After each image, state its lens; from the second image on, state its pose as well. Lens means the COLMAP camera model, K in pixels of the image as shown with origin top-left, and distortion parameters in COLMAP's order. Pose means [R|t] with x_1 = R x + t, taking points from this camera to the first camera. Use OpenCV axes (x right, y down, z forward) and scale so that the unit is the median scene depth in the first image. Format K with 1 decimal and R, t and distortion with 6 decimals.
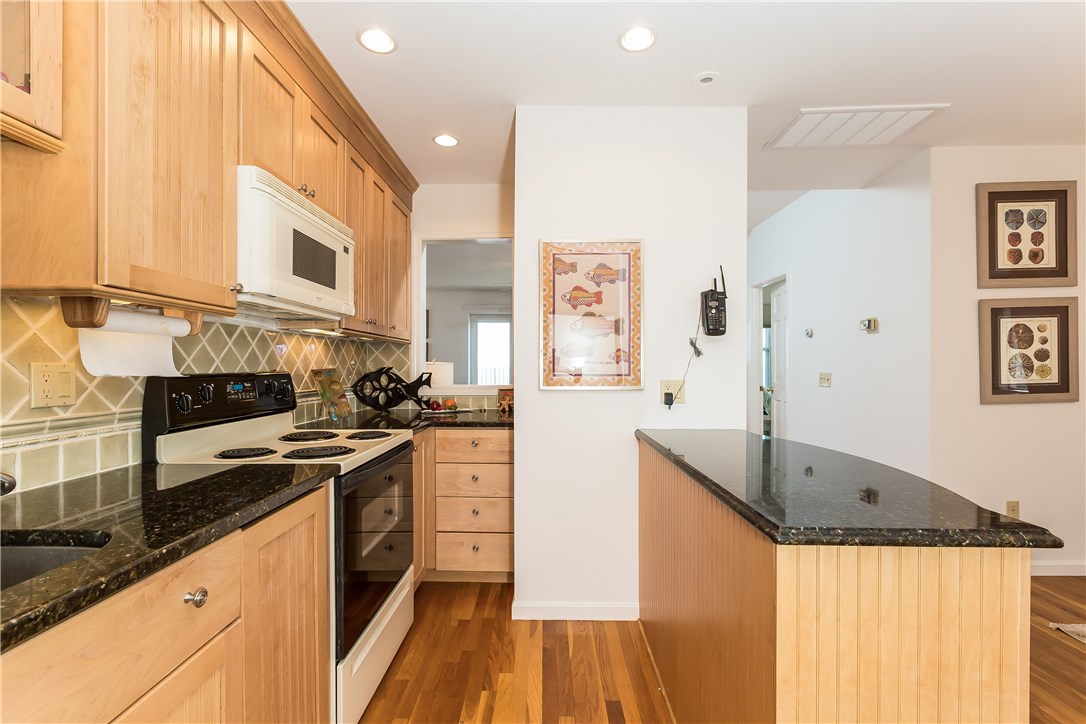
lens RADIAL K [[494.9, 0, 540.1], [0, 494.9, 363.3], [0, 0, 1]] dist [-0.000733, 0.000546]
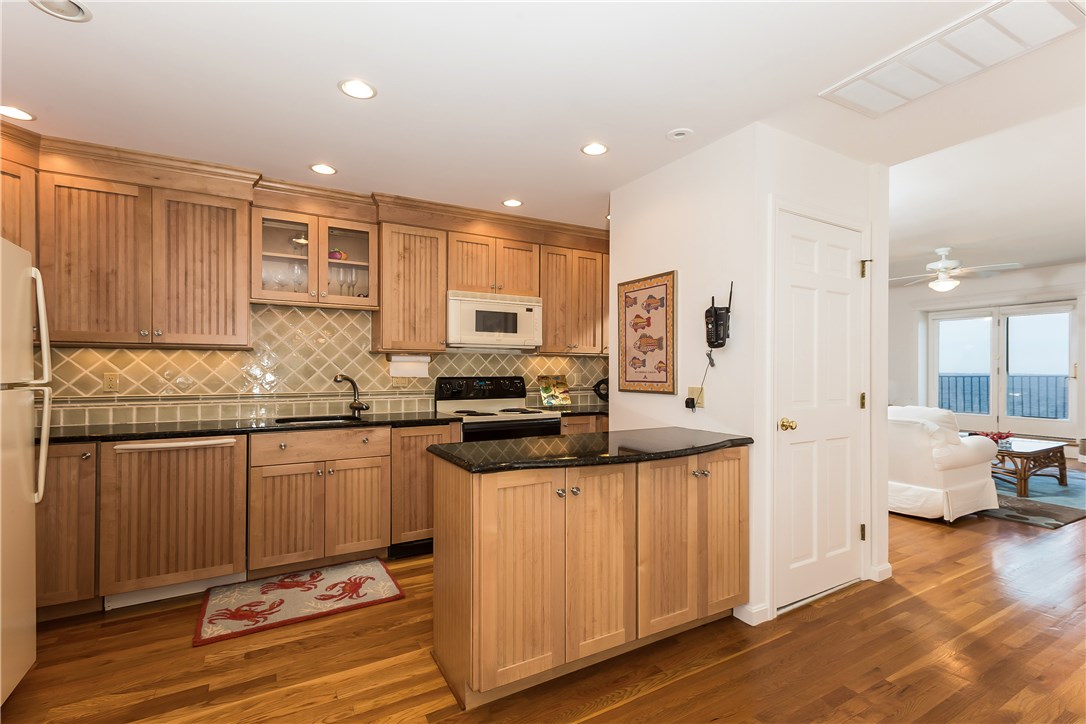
lens RADIAL K [[494.9, 0, 535.0], [0, 494.9, 363.8], [0, 0, 1]] dist [-0.000733, 0.000546]
pose [[0.510120, -0.014154, -0.859987, 1.078574], [-0.000672, 0.999858, -0.016855, -0.000912], [0.860103, 0.009176, 0.510038, 0.085333]]
